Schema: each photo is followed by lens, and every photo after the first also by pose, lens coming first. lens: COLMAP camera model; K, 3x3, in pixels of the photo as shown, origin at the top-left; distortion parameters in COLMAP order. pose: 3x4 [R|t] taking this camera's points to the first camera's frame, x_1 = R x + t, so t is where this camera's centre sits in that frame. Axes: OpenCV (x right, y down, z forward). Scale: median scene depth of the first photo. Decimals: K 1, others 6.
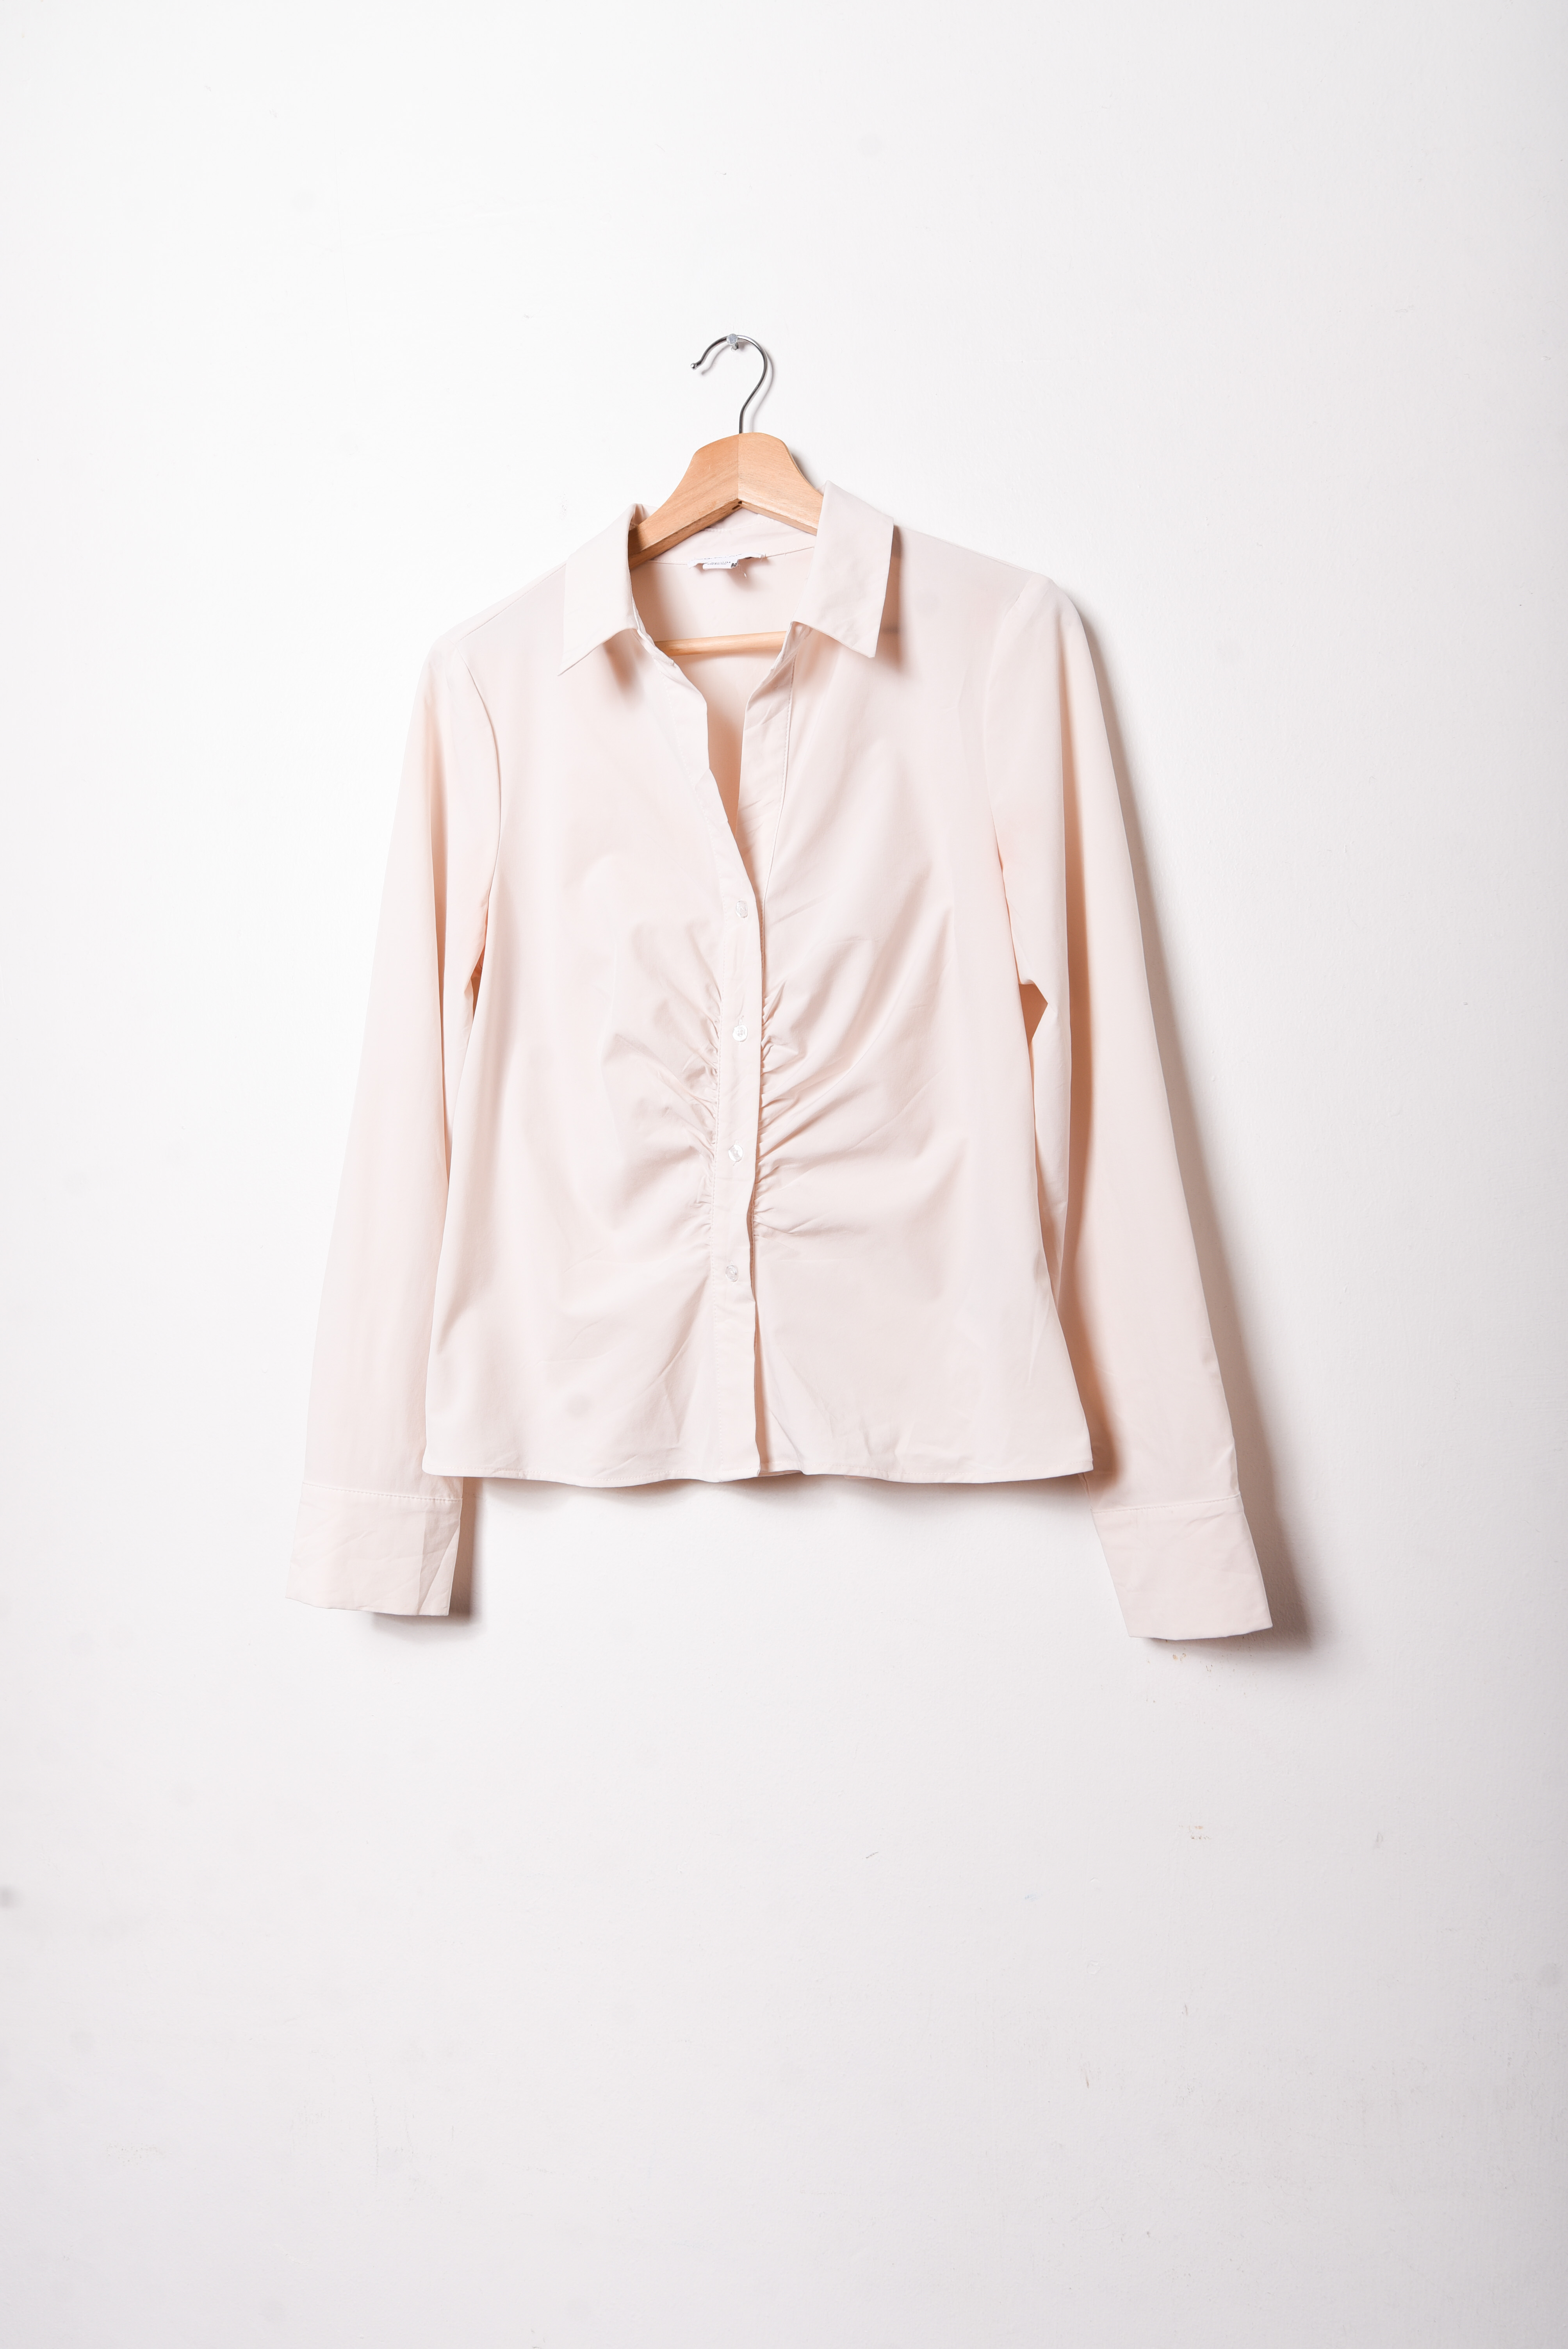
lens RADIAL K [[1599.8, 0, 784.0], [0, 1599.8, 1174.5], [0, 0, 1]] dist [0.003521, 0.001899]
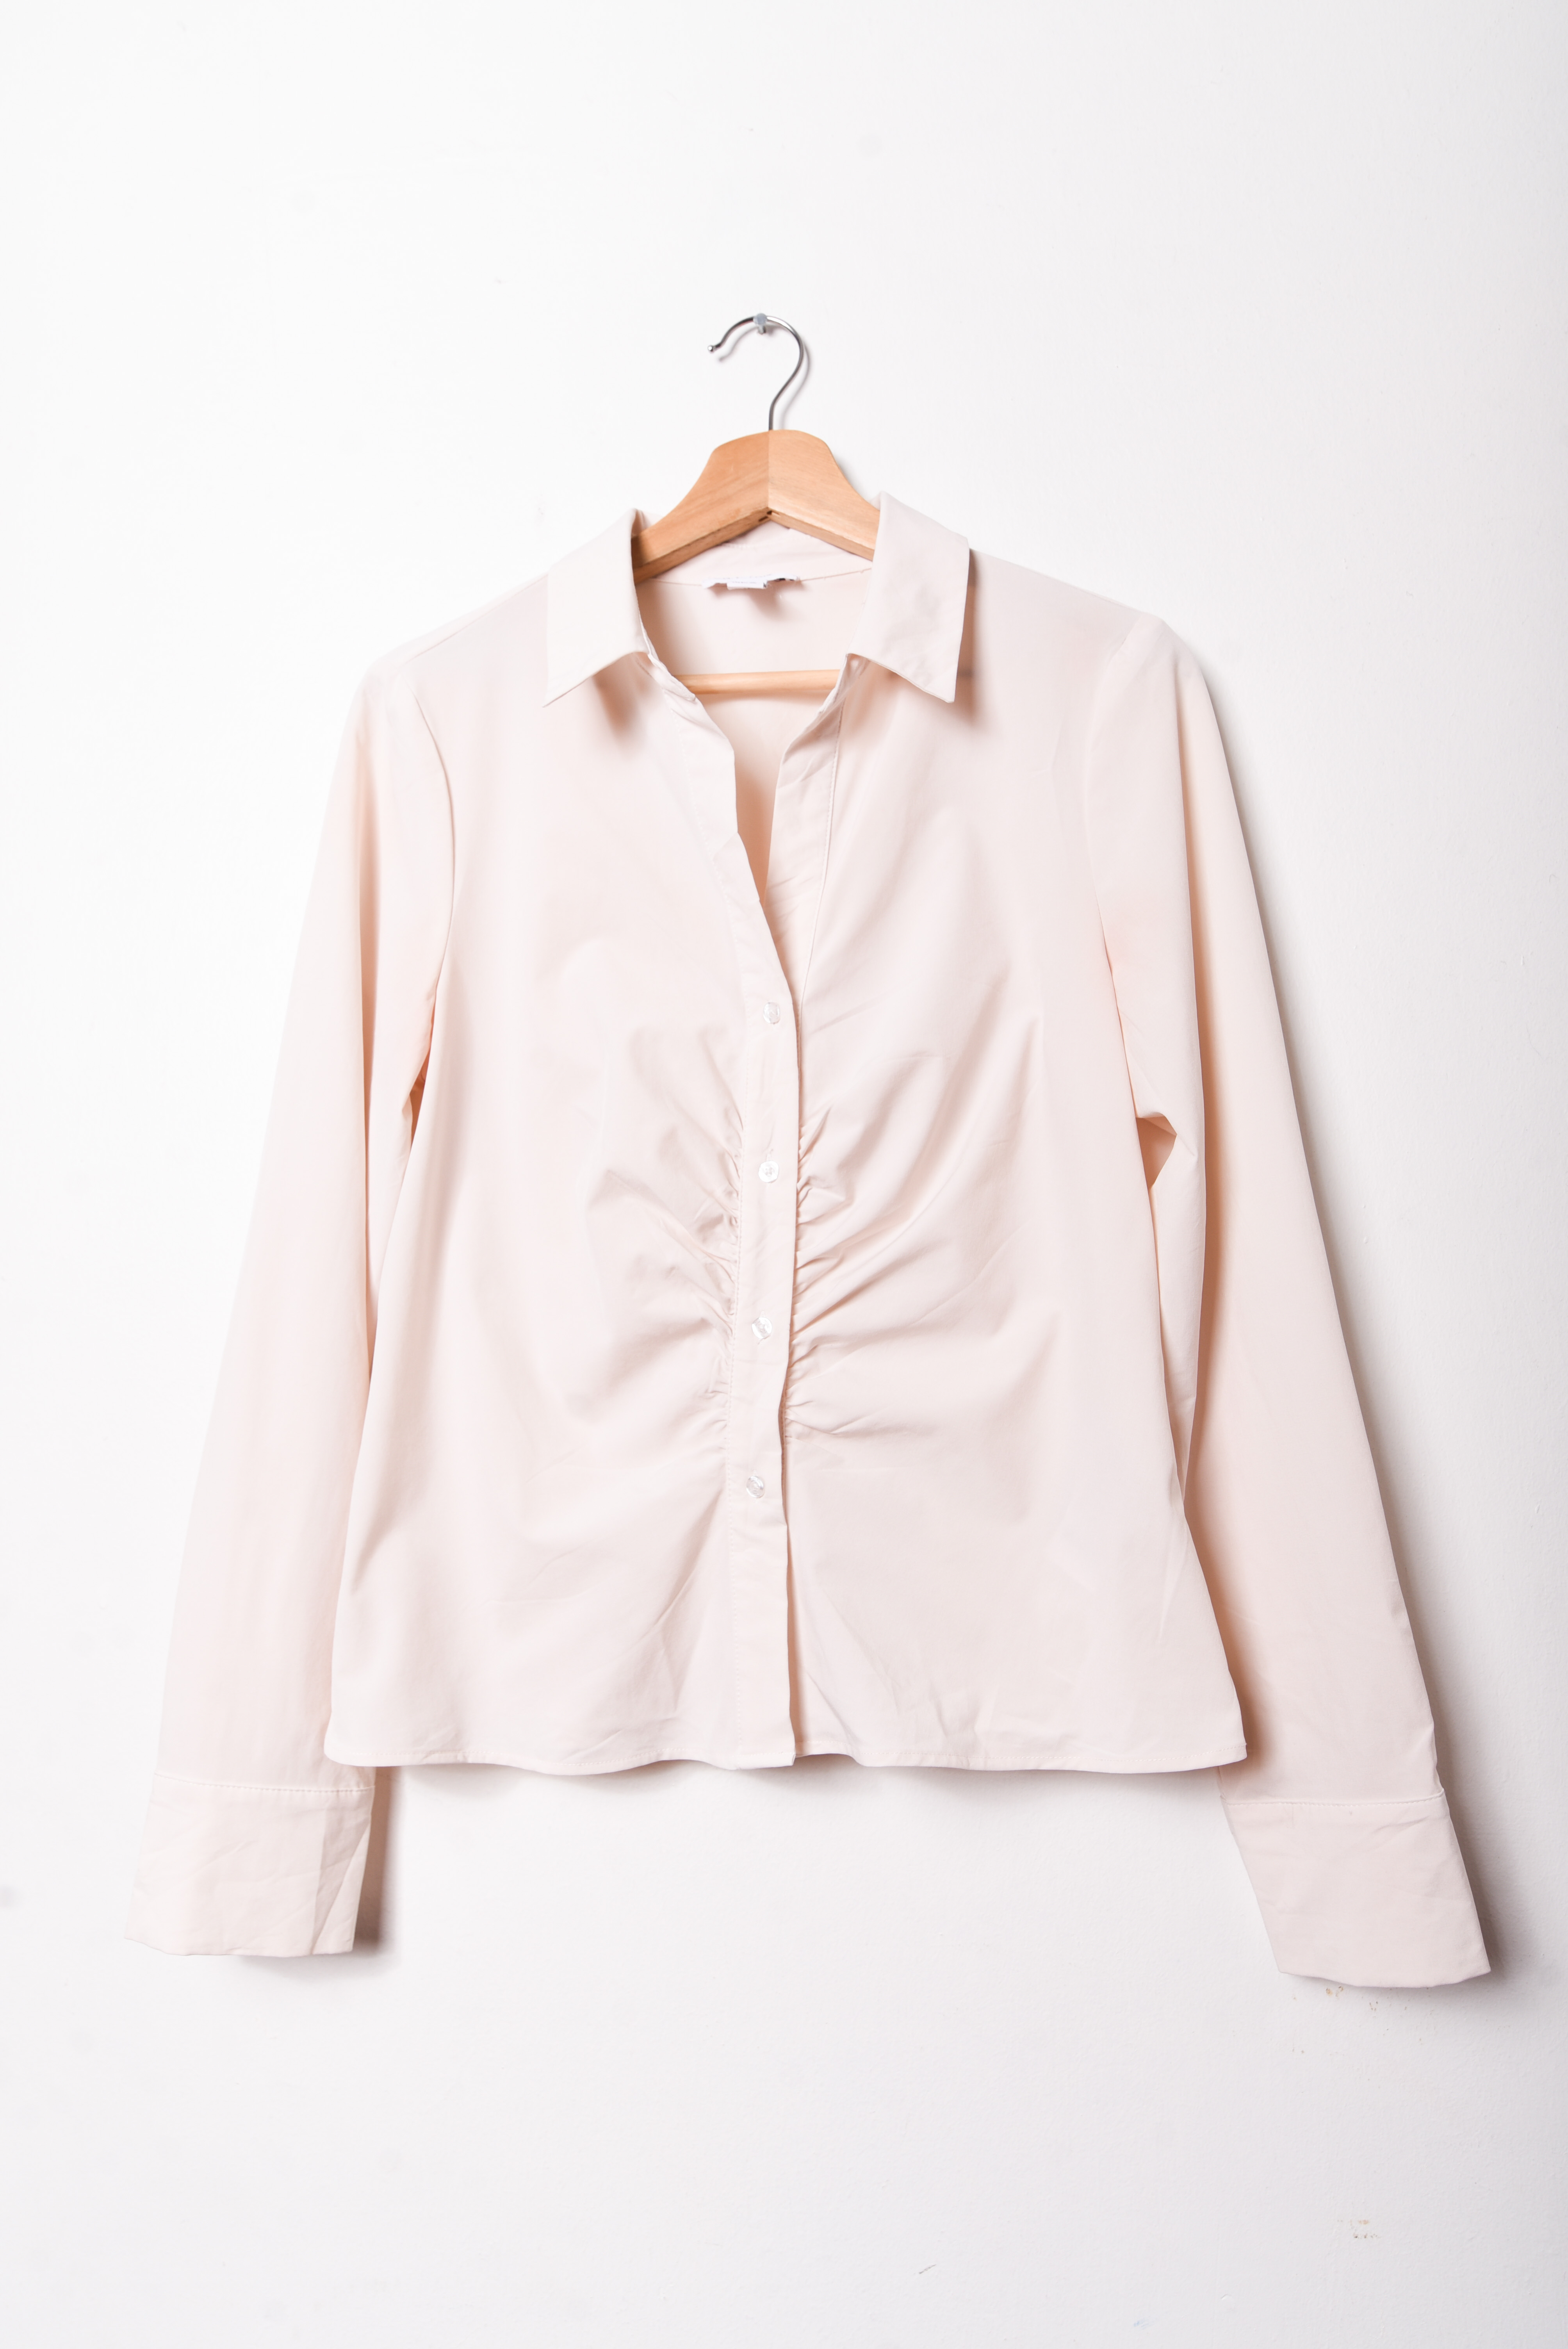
lens RADIAL K [[1566.3, 0, 784.0], [0, 1566.3, 1174.5], [0, 0, 1]] dist [-0.000931, -0.002799]
pose [[0.993543, 0.018087, 0.112008, -0.104529], [-0.009827, 0.997221, -0.073856, -0.031201], [-0.113032, 0.072278, 0.990959, 0.249793]]
